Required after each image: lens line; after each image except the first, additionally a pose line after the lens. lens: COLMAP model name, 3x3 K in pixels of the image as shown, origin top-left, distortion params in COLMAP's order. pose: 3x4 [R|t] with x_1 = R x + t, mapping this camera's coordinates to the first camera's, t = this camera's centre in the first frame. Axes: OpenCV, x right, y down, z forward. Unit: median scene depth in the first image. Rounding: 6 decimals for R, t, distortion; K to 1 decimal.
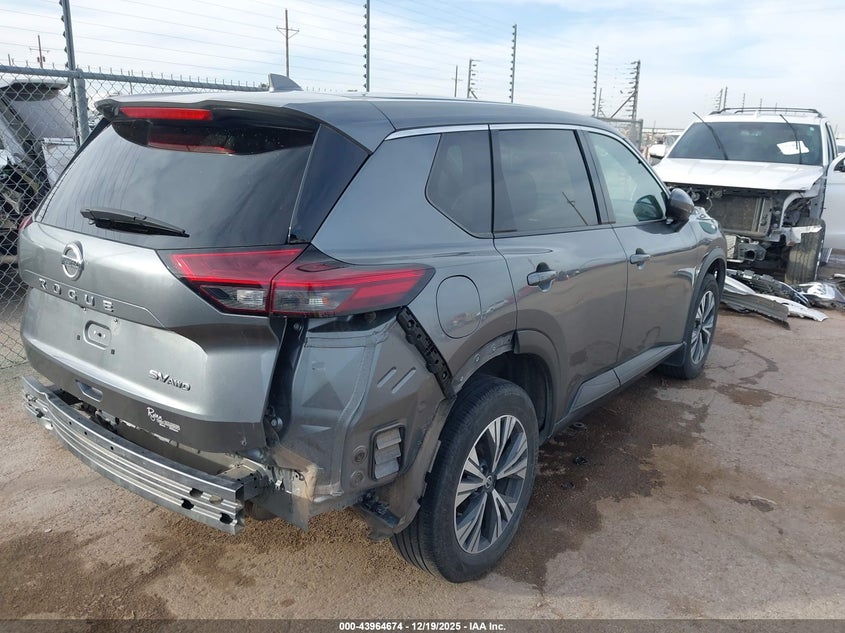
lens RADIAL K [[713.5, 0, 422.5], [0, 713.5, 316.5], [0, 0, 1]] dist [0.013342, 0.008224]
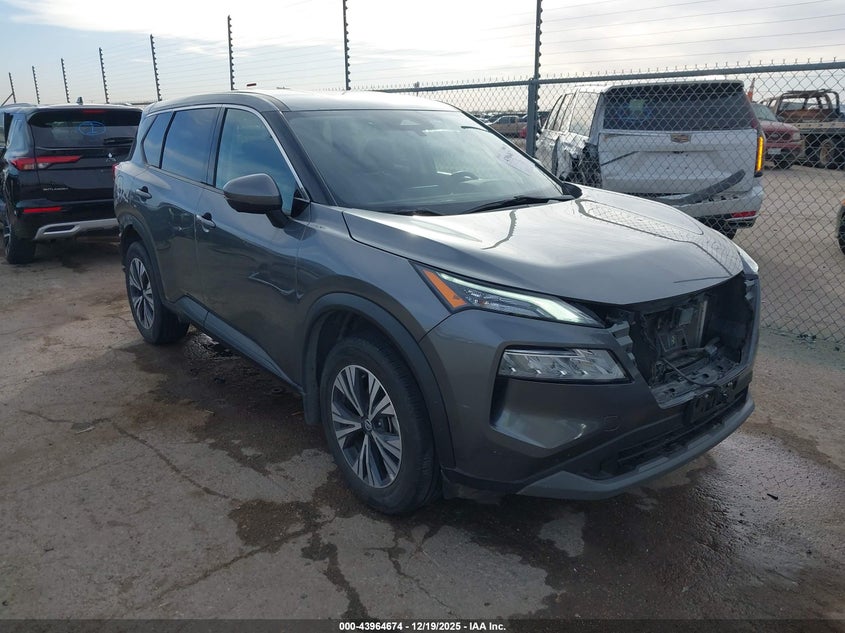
lens RADIAL K [[713.5, 0, 422.5], [0, 713.5, 316.5], [0, 0, 1]] dist [0.013342, 0.008224]
pose [[-0.297943, 0.221111, -0.928622, 1.012256], [-0.243565, 0.922996, 0.297918, -0.284514], [0.922988, 0.314943, -0.221145, 1.287944]]
